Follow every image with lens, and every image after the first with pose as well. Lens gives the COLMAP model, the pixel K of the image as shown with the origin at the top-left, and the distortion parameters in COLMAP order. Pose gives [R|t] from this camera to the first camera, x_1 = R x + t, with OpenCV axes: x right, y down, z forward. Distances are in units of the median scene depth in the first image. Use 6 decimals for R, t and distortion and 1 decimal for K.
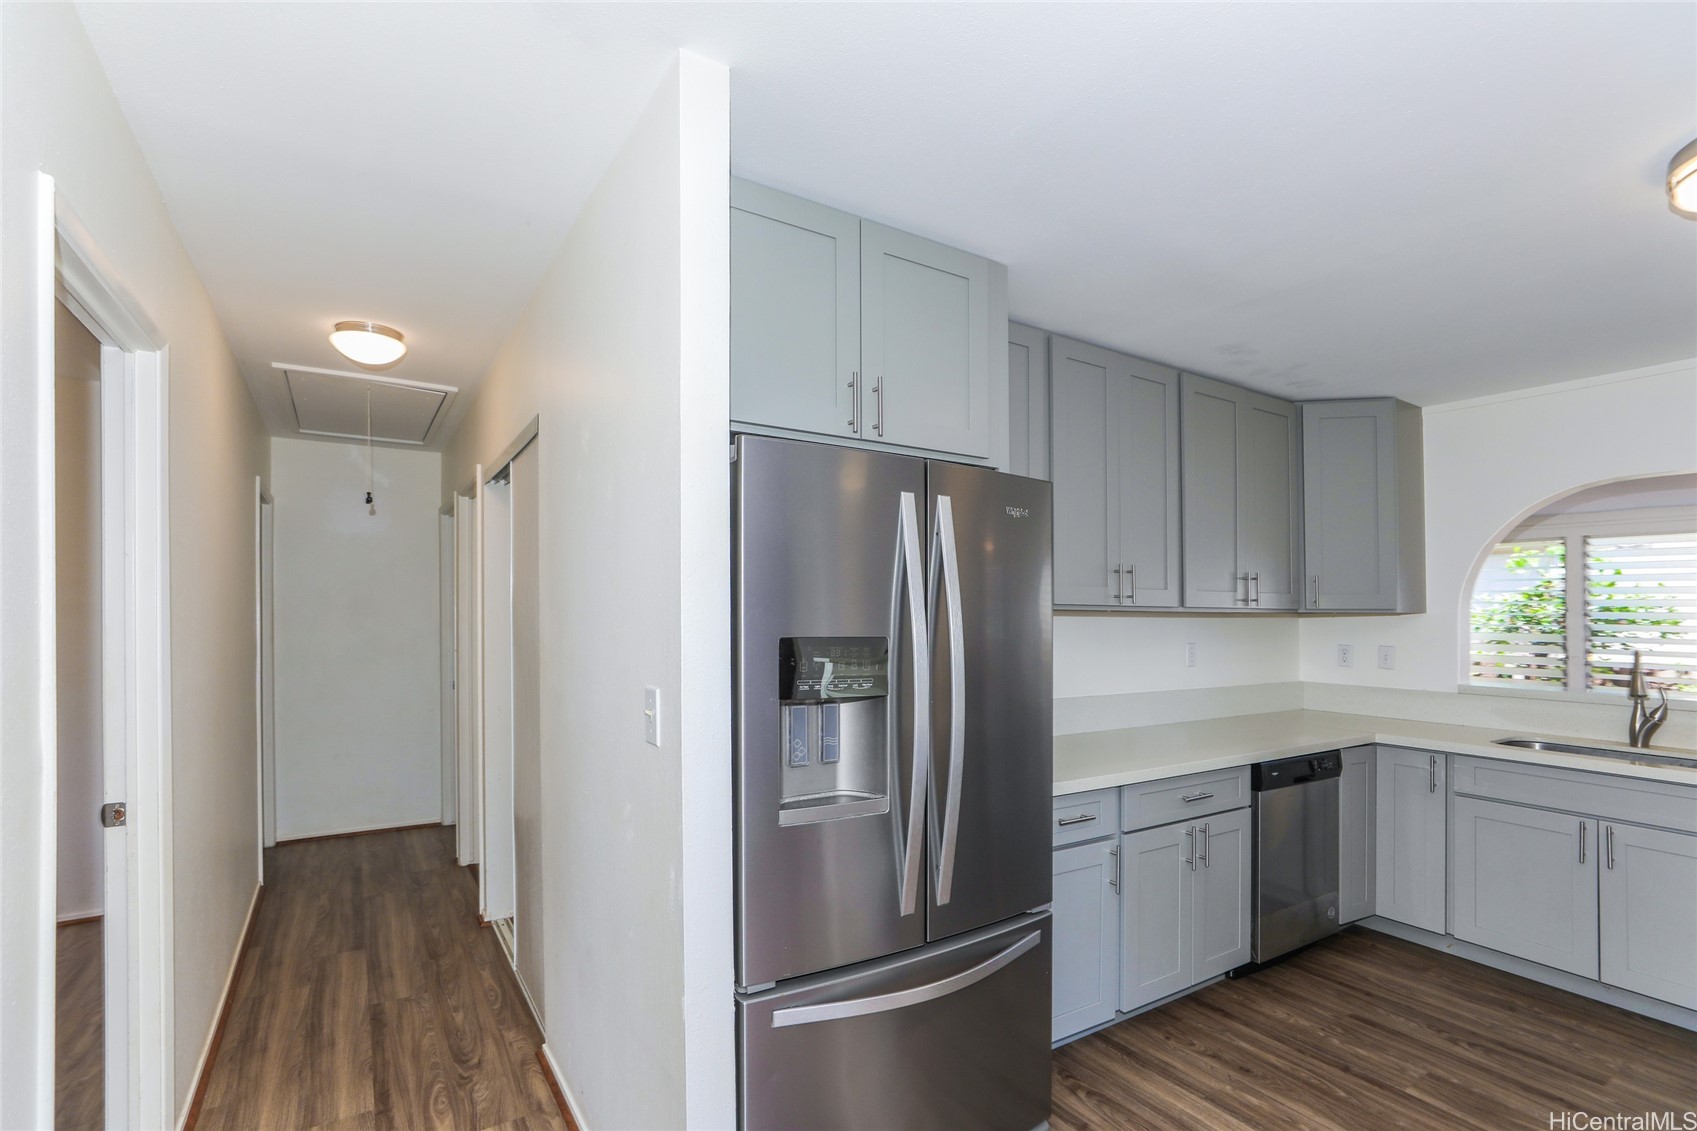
lens RADIAL K [[764.6, 0, 867.9], [0, 764.6, 599.7], [0, 0, 1]] dist [-0.035427, 0.012001]
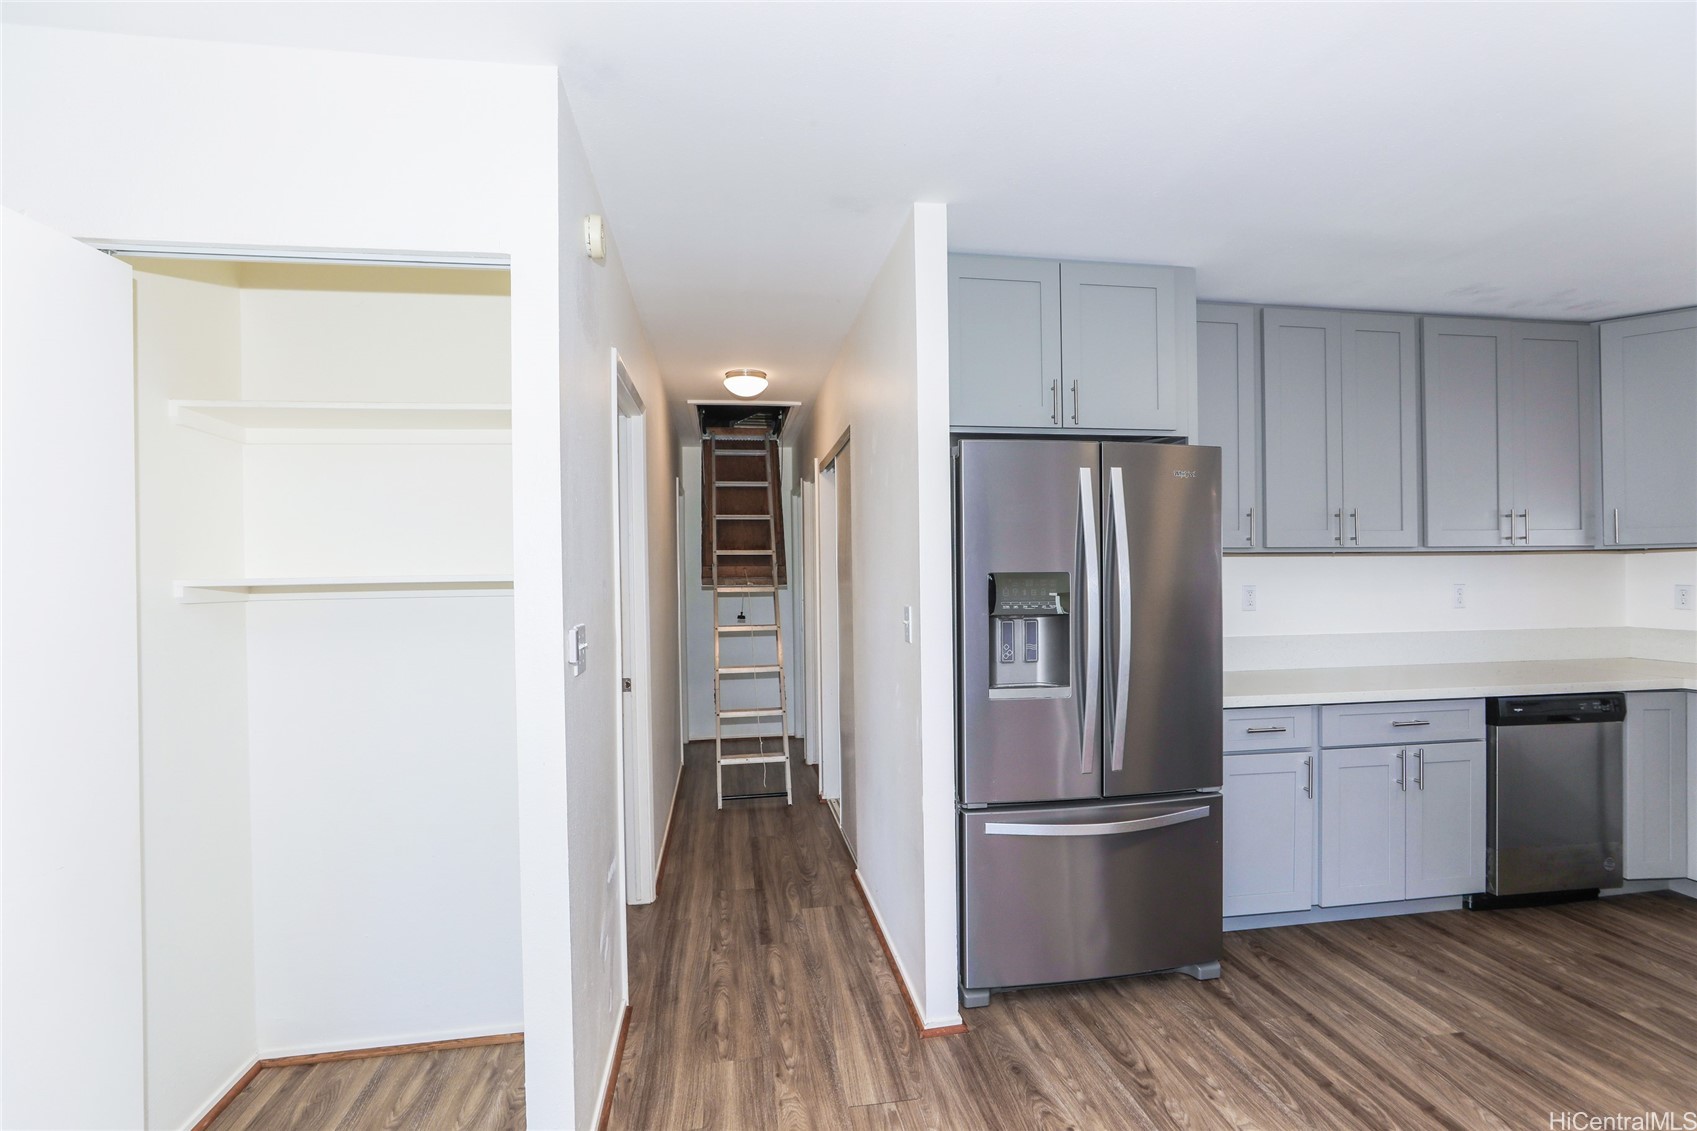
lens RADIAL K [[829.9, 0, 850.5], [0, 829.9, 590.3], [0, 0, 1]] dist [-0.045304, 0.016144]
pose [[0.899846, -0.014162, -0.435978, 0.231183], [0.026432, 0.999406, 0.022092, 0.027375], [0.435406, -0.031403, 0.899686, -0.366519]]
